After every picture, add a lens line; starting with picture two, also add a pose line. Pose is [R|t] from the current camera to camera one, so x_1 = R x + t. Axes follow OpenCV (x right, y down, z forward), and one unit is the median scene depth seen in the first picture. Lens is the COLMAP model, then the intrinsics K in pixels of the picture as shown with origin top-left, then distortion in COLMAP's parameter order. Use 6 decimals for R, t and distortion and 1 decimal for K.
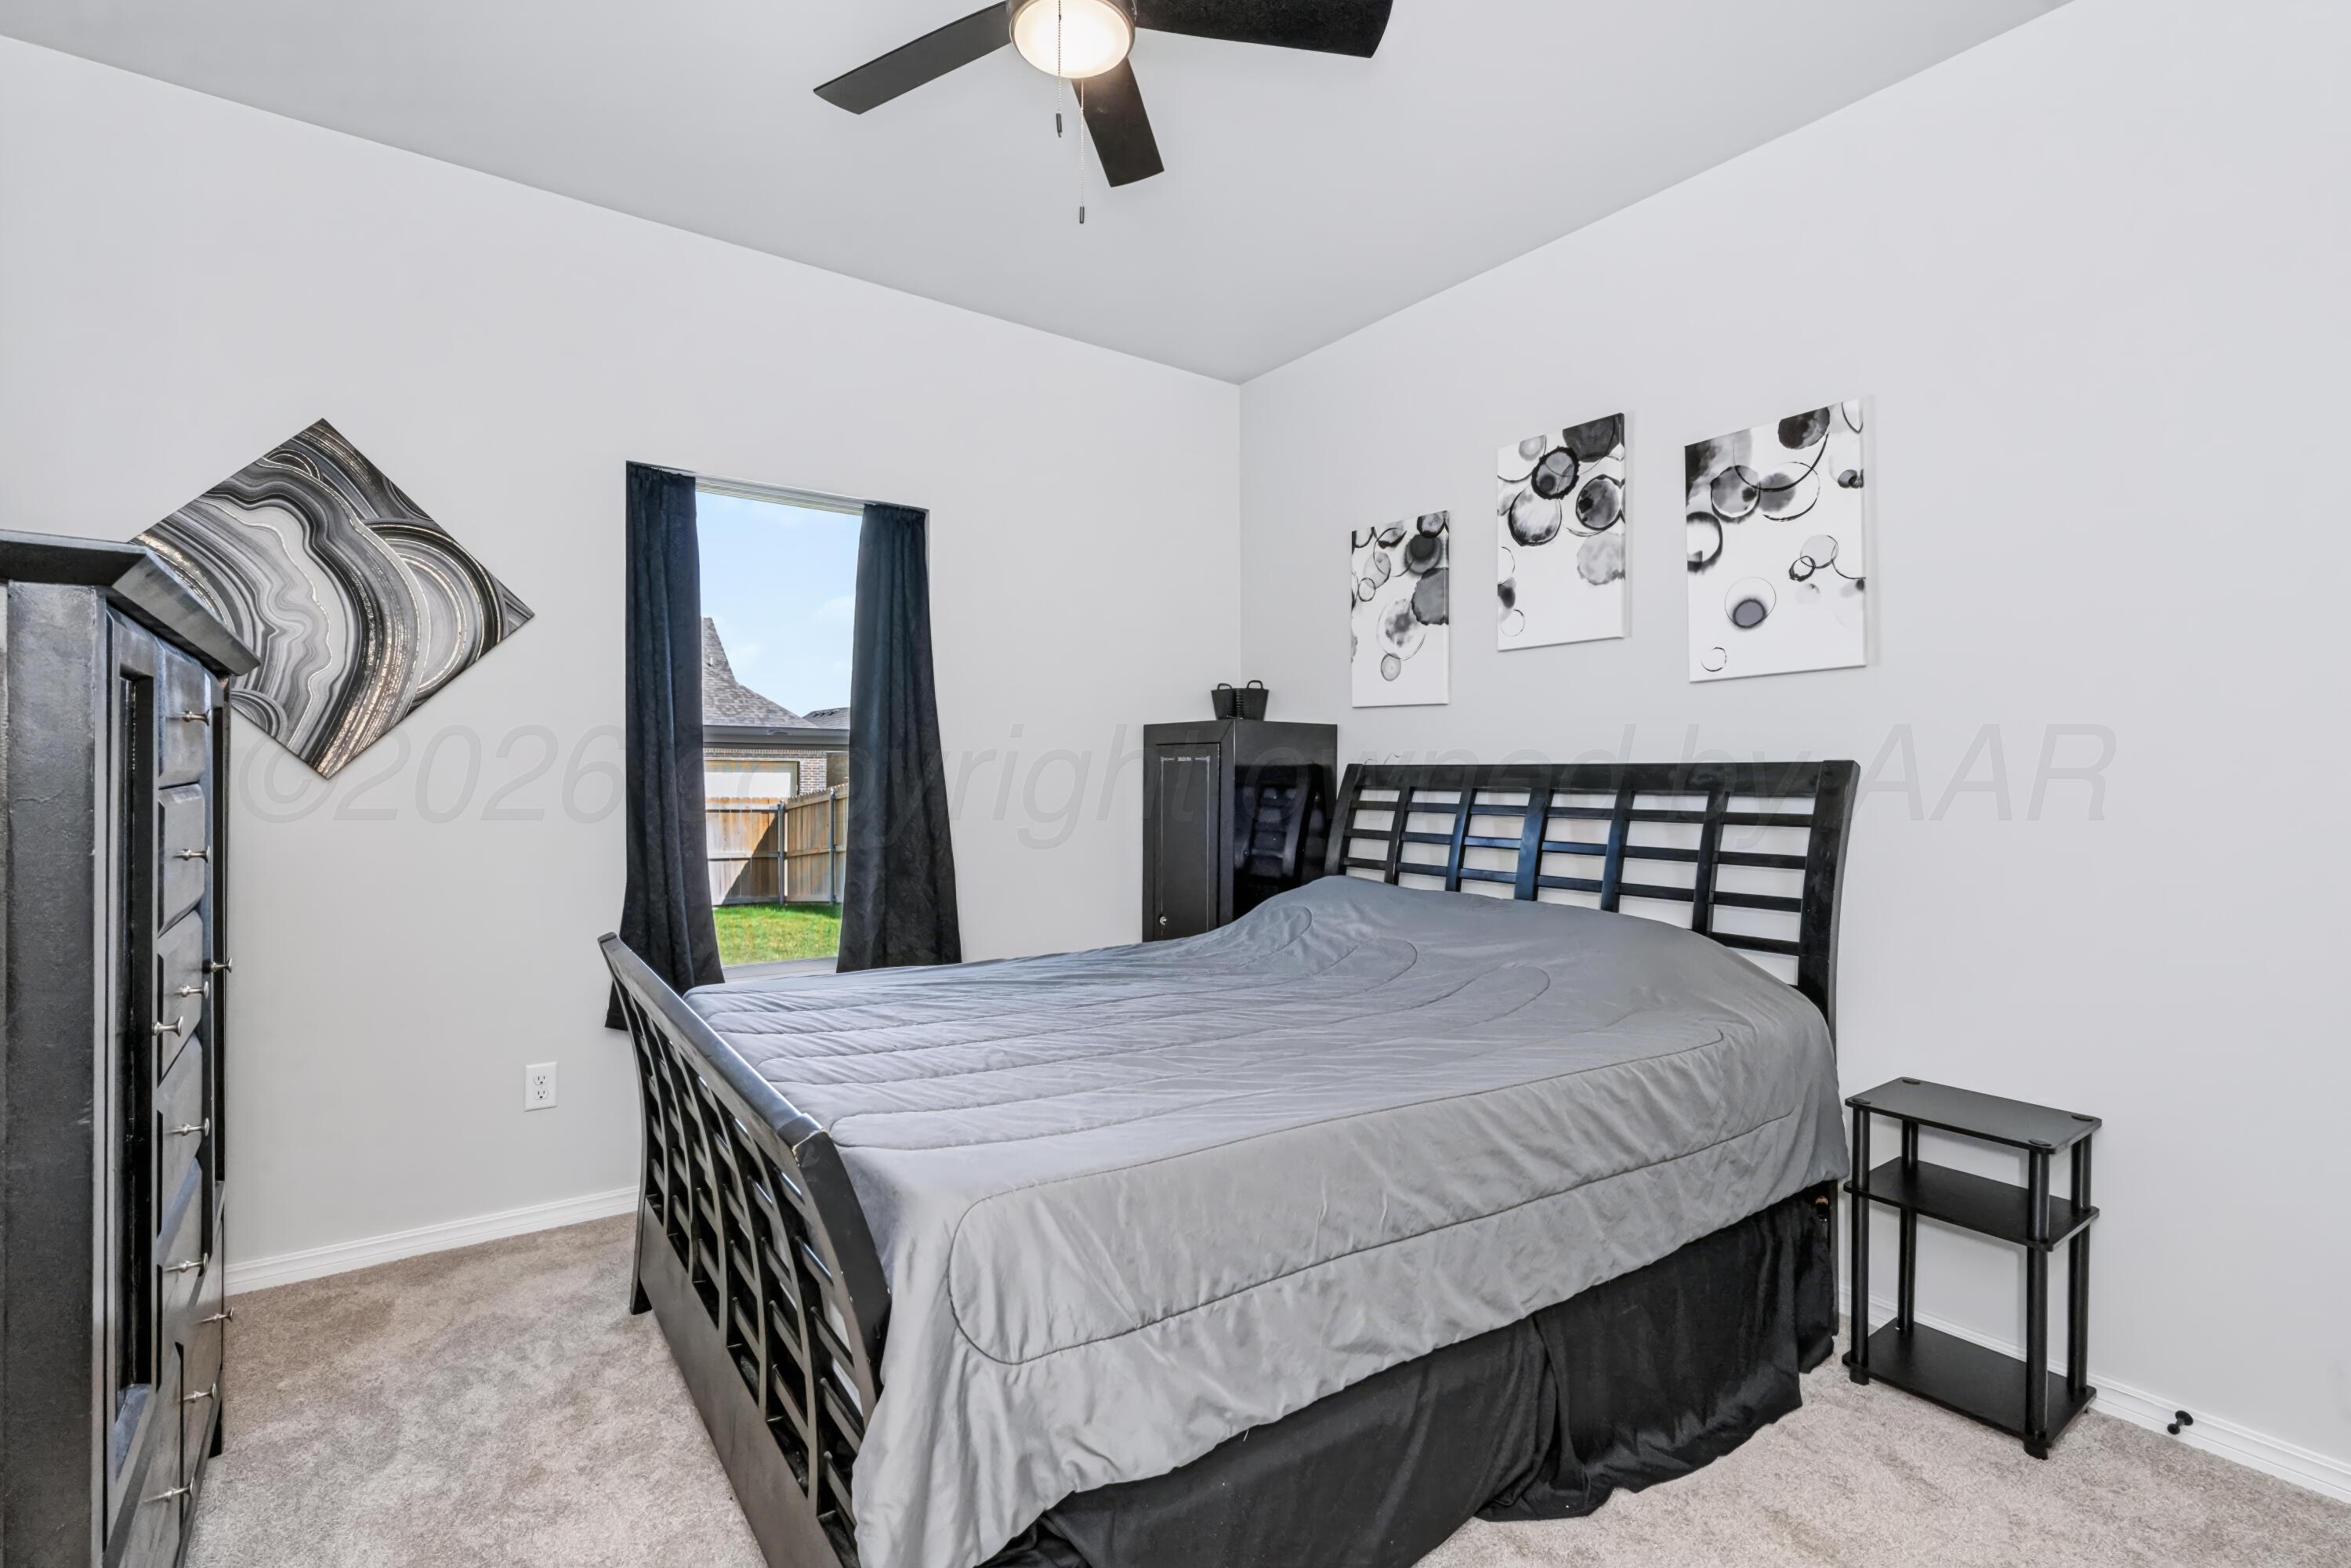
lens RADIAL K [[1061.3, 0, 1173.3], [0, 1061.3, 763.6], [0, 0, 1]] dist [-0.009829, 0.000961]
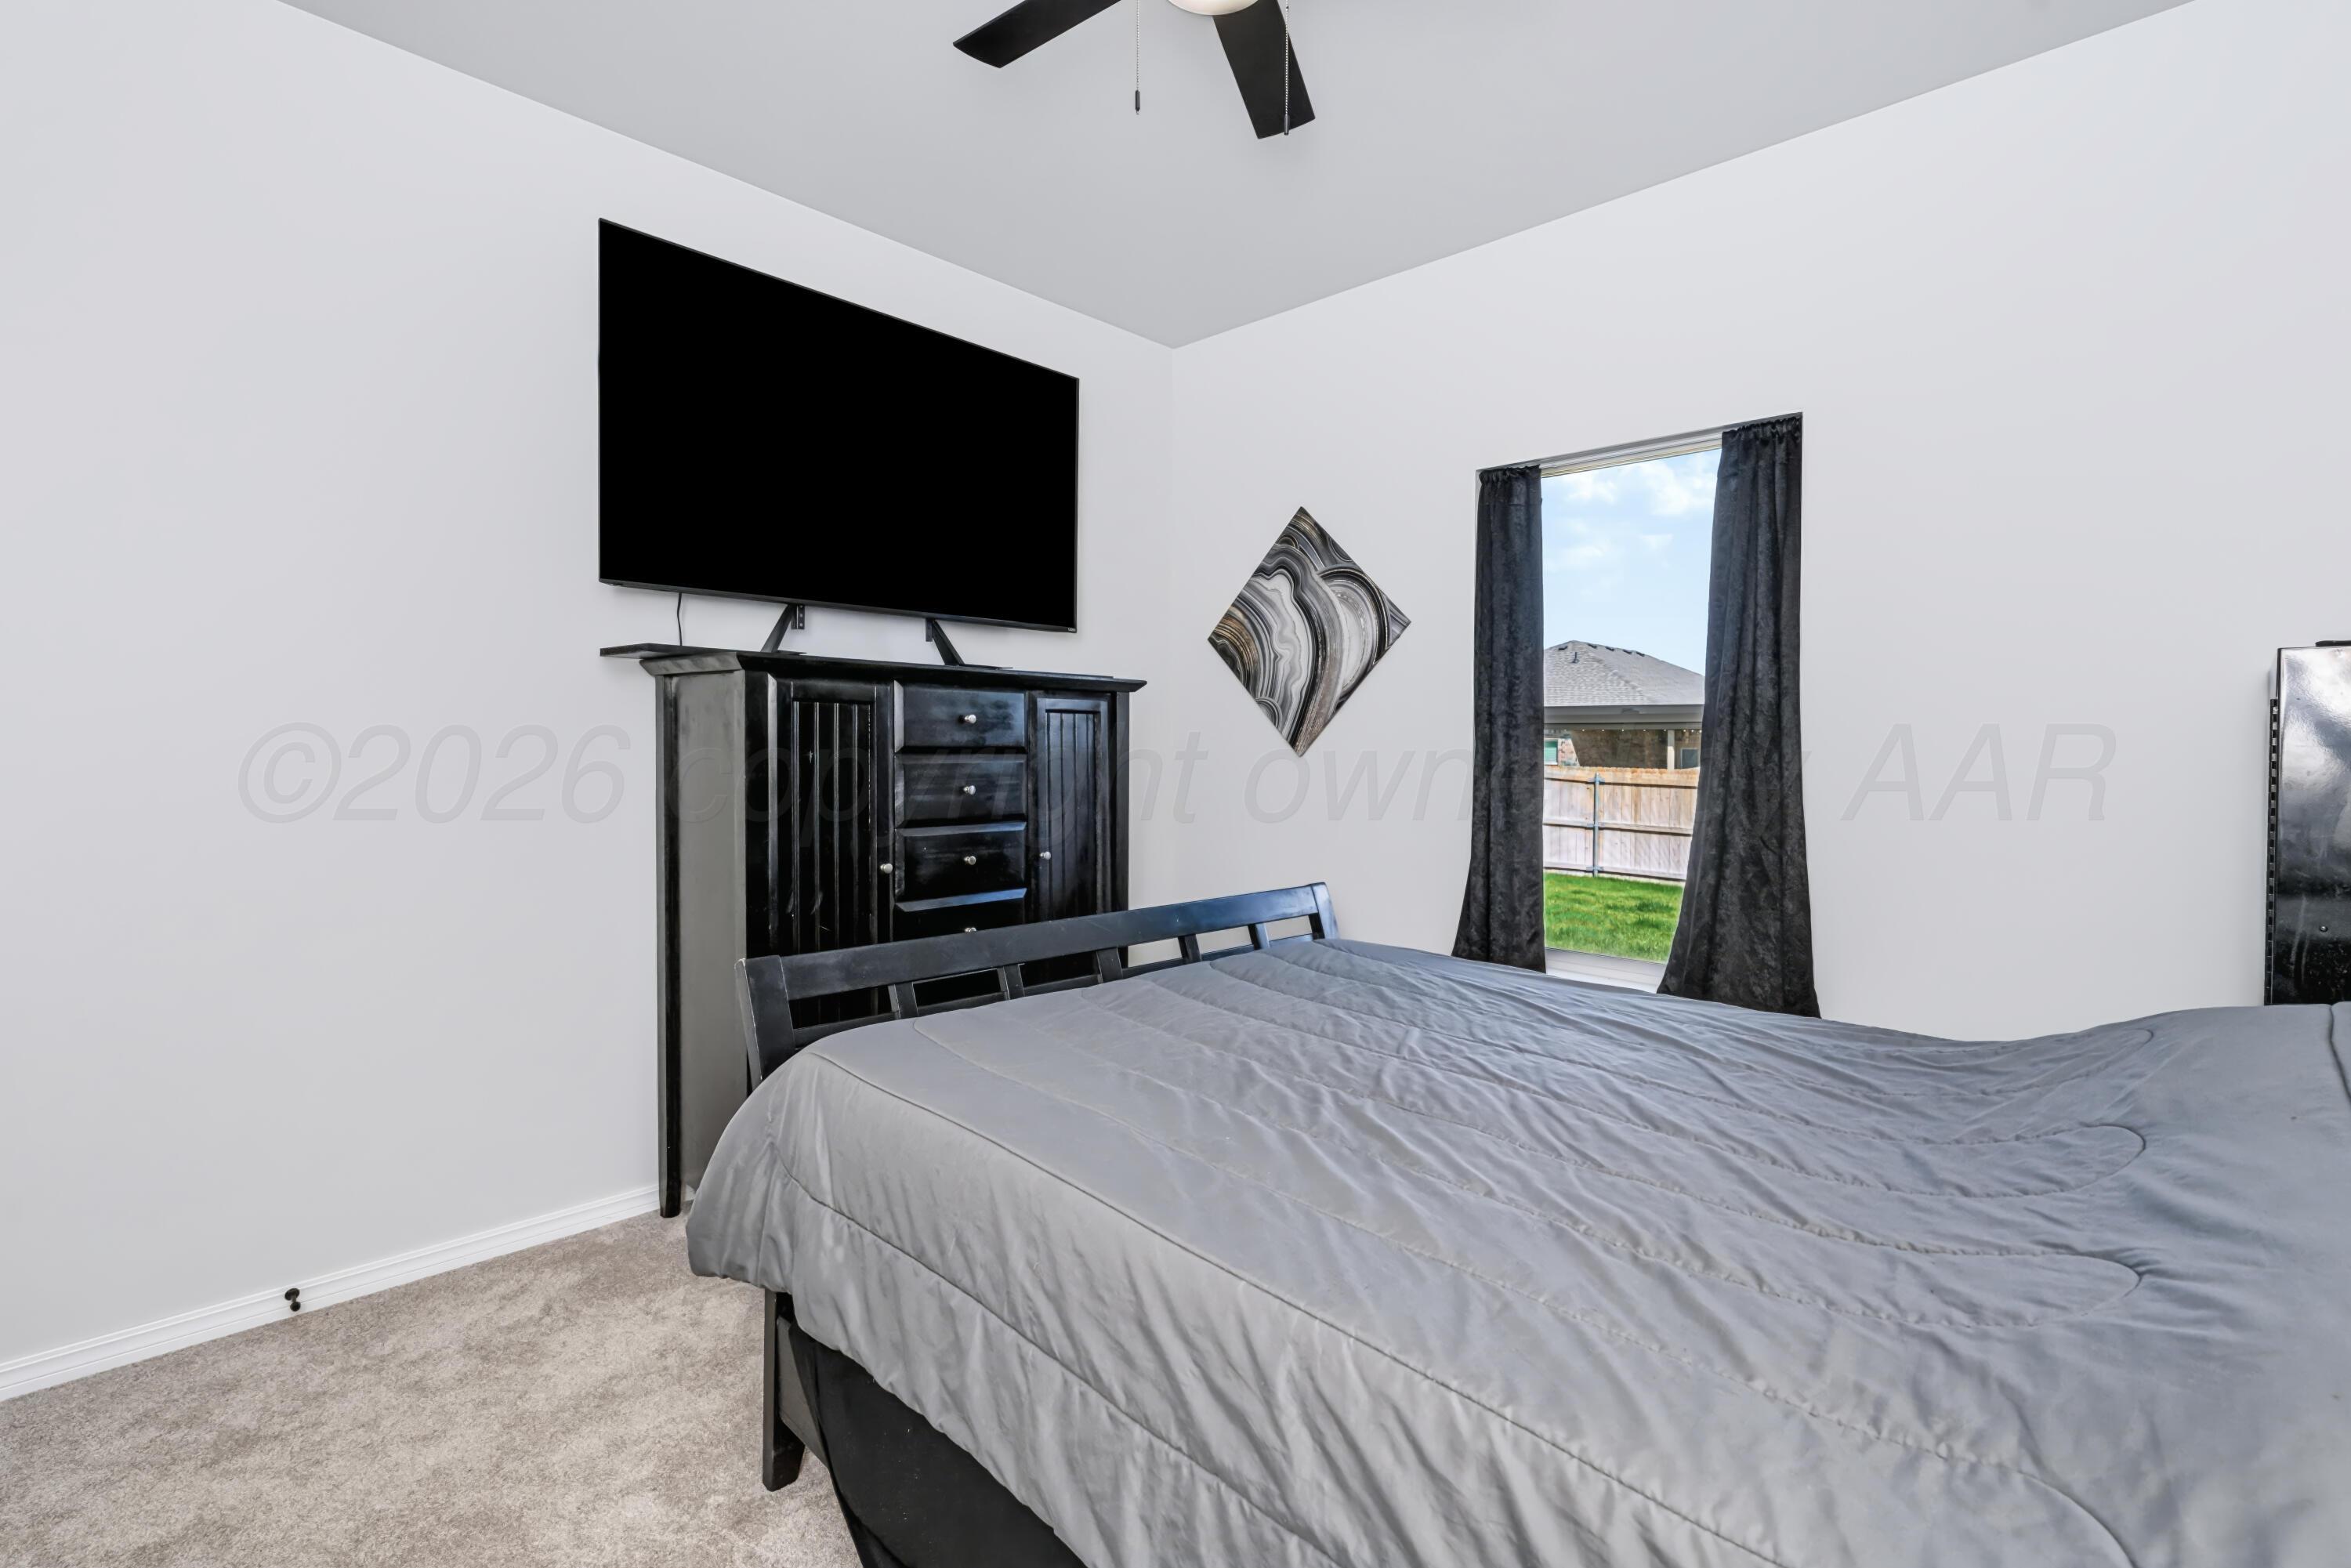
lens RADIAL K [[1061.3, 0, 1173.3], [0, 1061.3, 763.6], [0, 0, 1]] dist [-0.009829, 0.000961]
pose [[0.171703, 0.018775, -0.984970, 0.596752], [-0.000162, 0.999819, 0.019030, -0.001938], [0.985149, -0.003108, 0.171675, 0.565916]]
